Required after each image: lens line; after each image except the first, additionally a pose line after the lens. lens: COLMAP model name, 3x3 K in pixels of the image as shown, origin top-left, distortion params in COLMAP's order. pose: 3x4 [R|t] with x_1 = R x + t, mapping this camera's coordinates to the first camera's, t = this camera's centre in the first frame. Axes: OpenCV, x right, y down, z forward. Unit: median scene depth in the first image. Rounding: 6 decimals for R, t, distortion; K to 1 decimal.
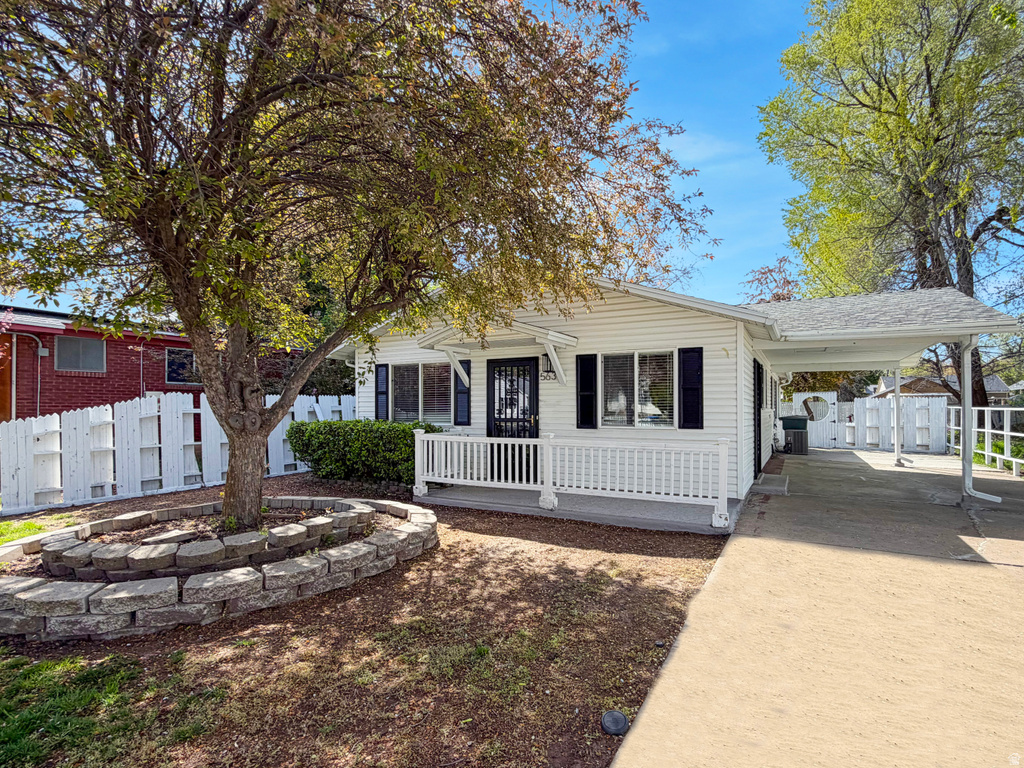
lens RADIAL K [[518.3, 0, 537.7], [0, 518.3, 410.3], [0, 0, 1]] dist [-0.002252, -0.000538]
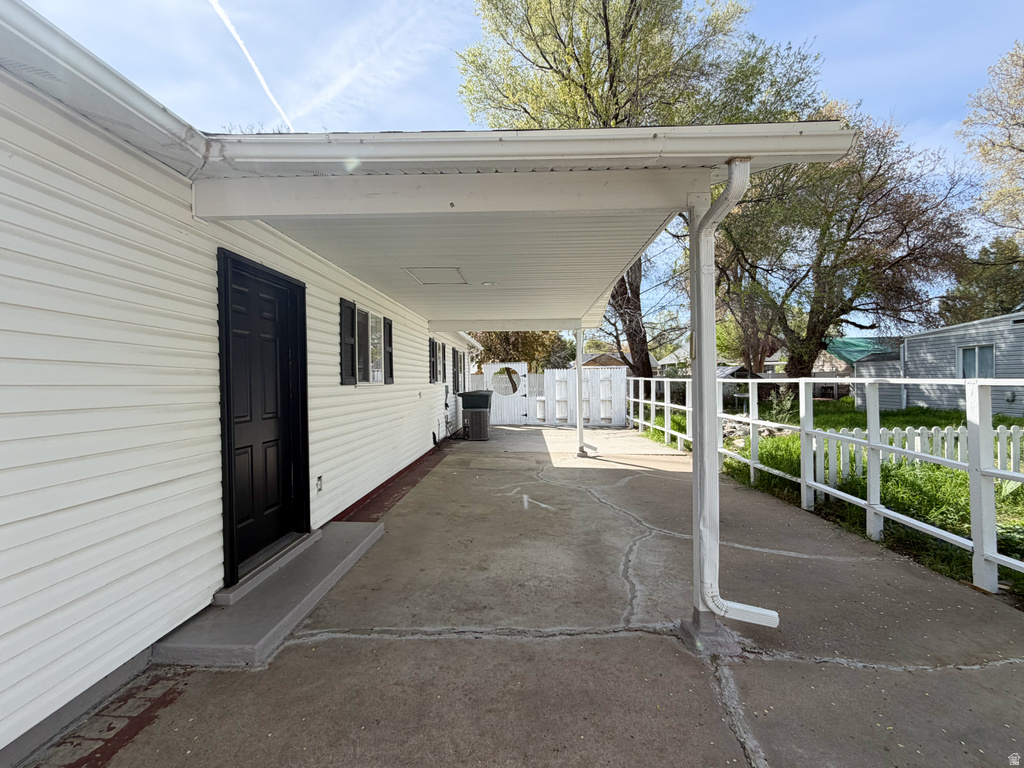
lens RADIAL K [[439.4, 0, 511.5], [0, 439.4, 380.6], [0, 0, 1]] dist [0.007785, -0.000704]
pose [[0.909431, -0.008813, 0.415762, 0.249757], [0.010313, 0.999946, -0.001364, -0.003407], [-0.415727, 0.005529, 0.909473, 0.337077]]
